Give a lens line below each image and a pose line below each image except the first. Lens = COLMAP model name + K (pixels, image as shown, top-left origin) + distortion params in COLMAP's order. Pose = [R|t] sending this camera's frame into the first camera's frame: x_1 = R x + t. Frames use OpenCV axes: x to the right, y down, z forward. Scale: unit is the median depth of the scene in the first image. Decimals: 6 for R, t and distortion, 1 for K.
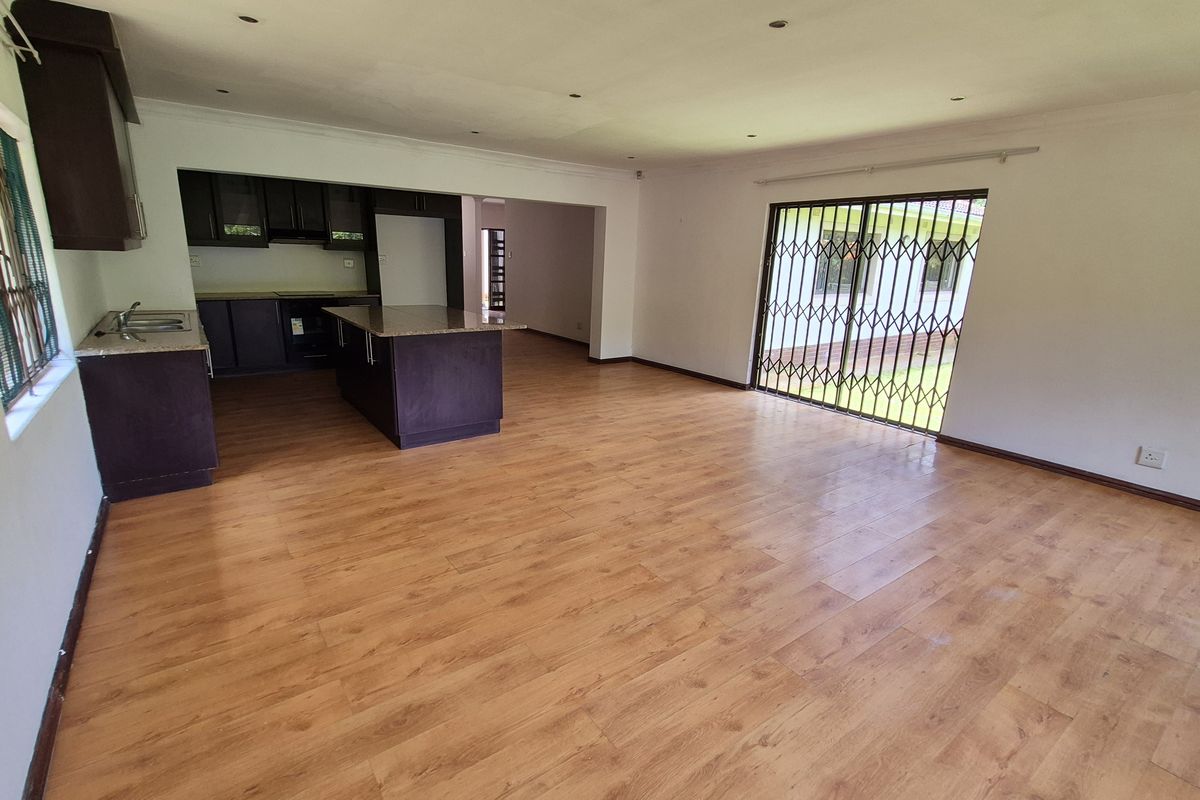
lens RADIAL K [[560.6, 0, 600.0], [0, 560.6, 400.0], [0, 0, 1]] dist [-0.002601, -0.001333]
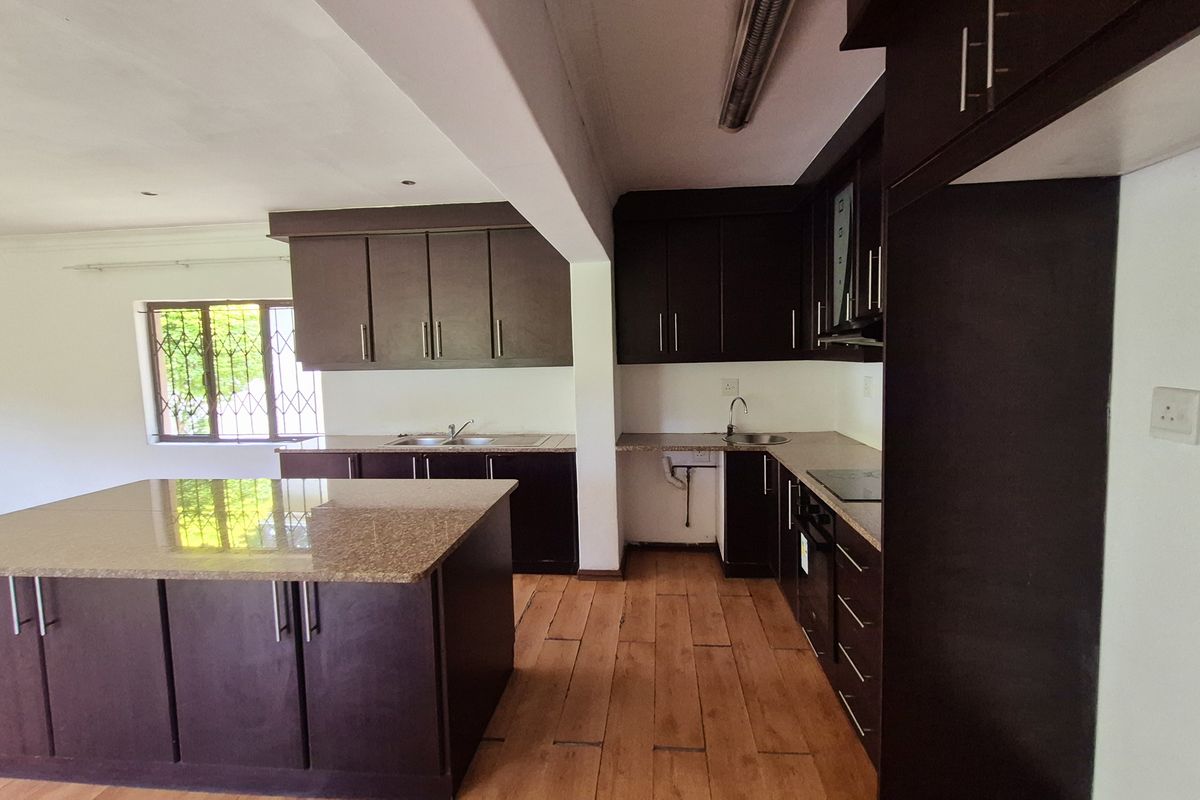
lens RADIAL K [[573.8, 0, 599.5], [0, 573.8, 405.1], [0, 0, 1]] dist [0.000456, 0.000513]
pose [[-0.666165, 0.066693, -0.742817, -0.209379], [-0.183552, 0.950697, 0.249968, -0.473566], [0.722865, 0.302866, -0.621079, 1.707727]]
